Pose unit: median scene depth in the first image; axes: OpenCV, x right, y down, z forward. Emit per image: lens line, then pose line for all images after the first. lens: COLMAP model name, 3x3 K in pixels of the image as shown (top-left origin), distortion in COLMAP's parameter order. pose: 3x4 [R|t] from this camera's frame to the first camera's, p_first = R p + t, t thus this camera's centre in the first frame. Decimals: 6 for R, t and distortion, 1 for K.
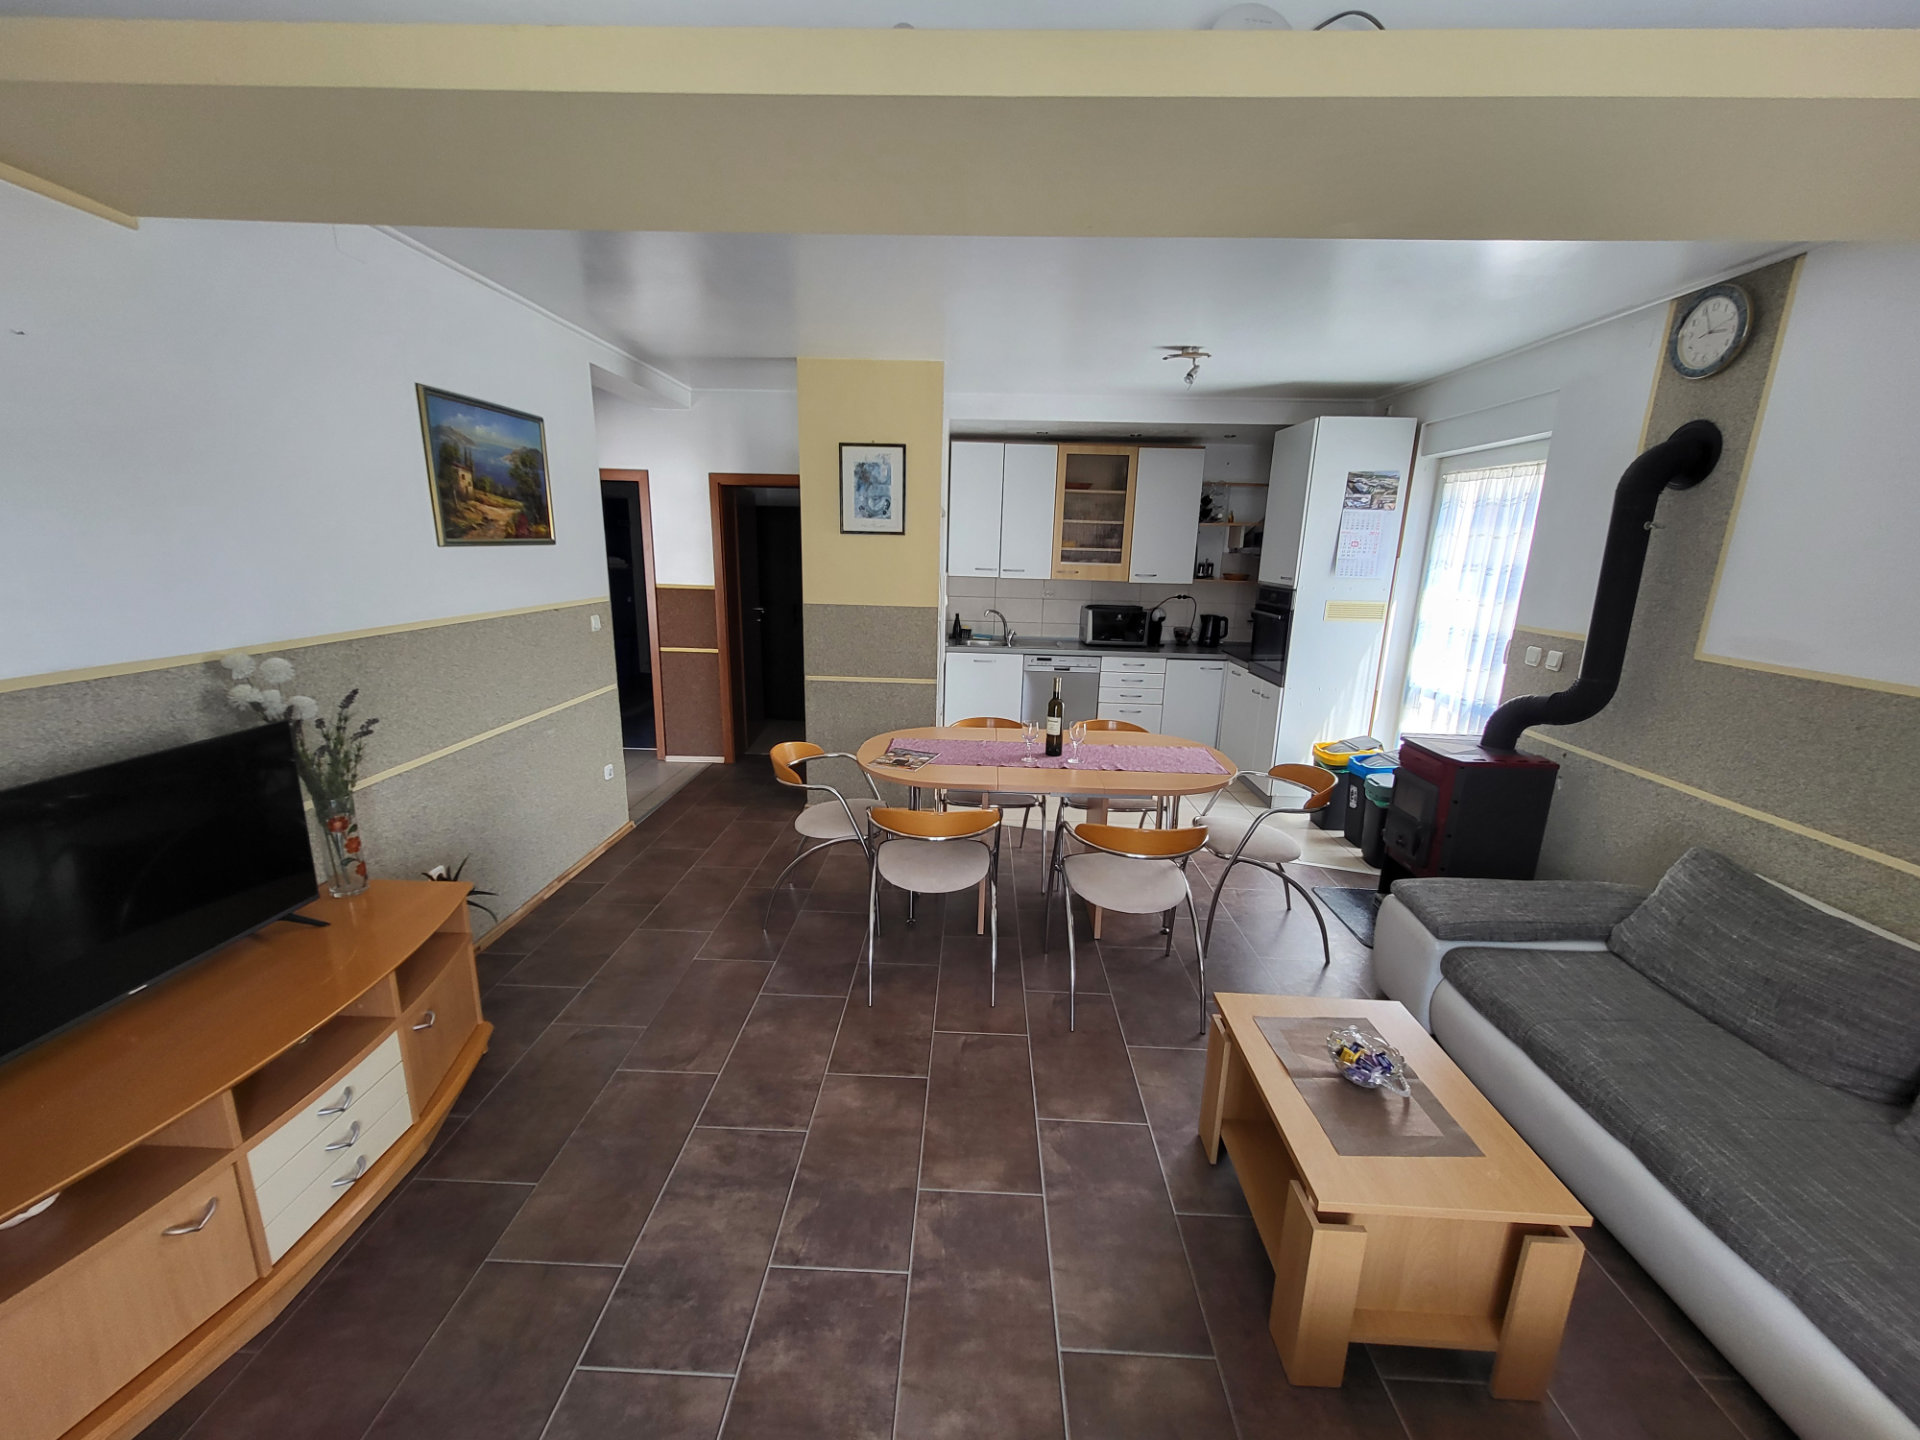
lens RADIAL K [[746.8, 0, 956.6], [0, 746.8, 714.5], [0, 0, 1]] dist [0.021588, -0.006142]
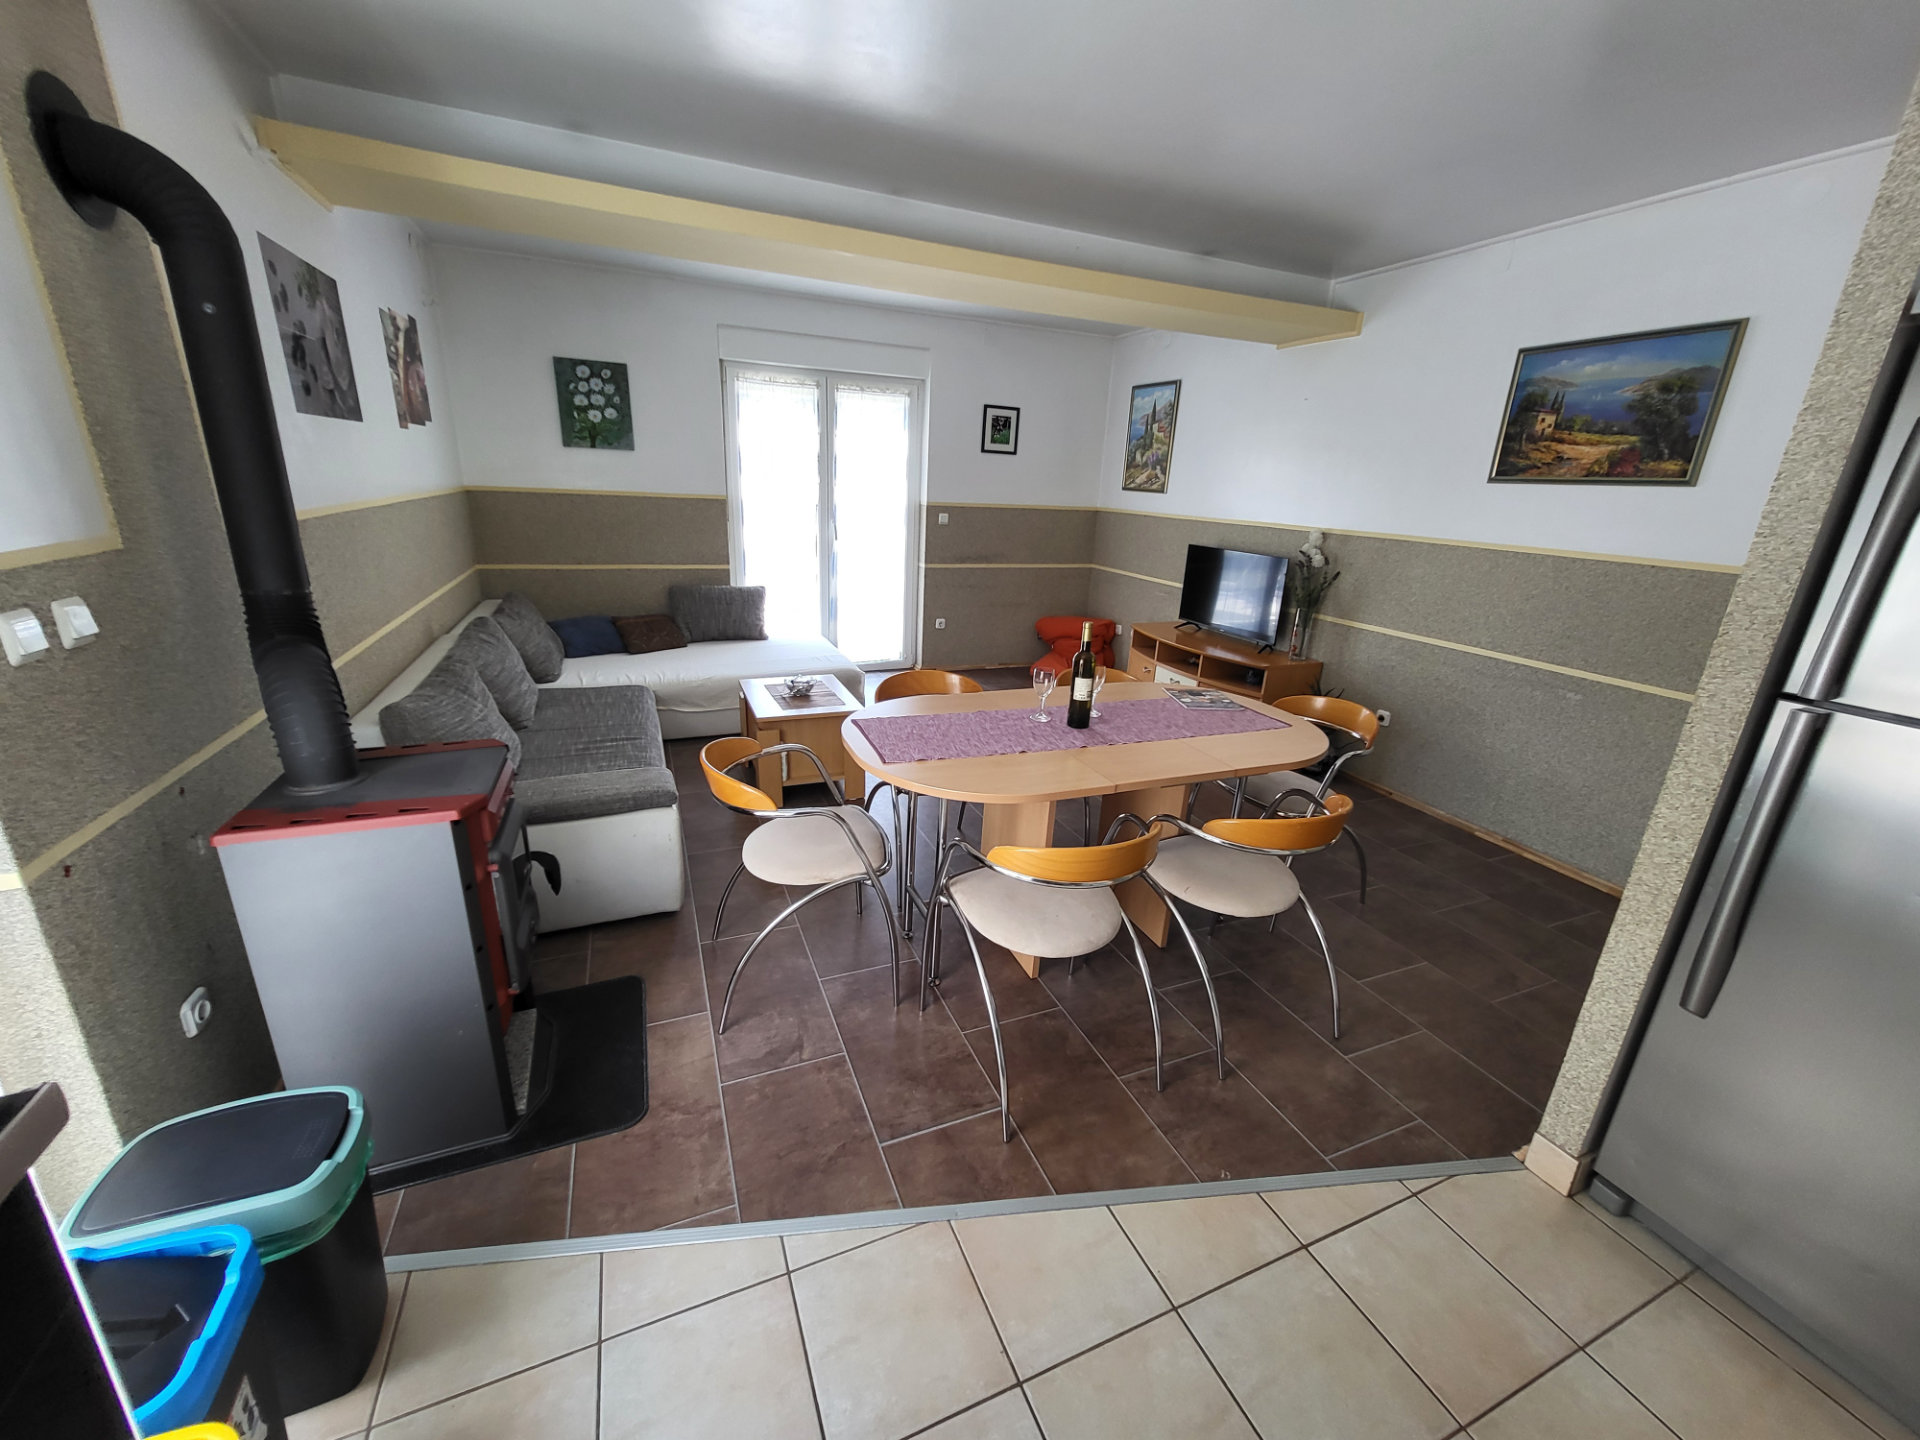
lens RADIAL K [[746.8, 0, 956.6], [0, 746.8, 714.5], [0, 0, 1]] dist [0.021588, -0.006142]
pose [[-0.904633, 0.063962, -0.421366, 0.517893], [-0.161963, 0.862908, 0.478705, -0.274443], [0.394218, 0.501297, -0.770255, 1.426135]]
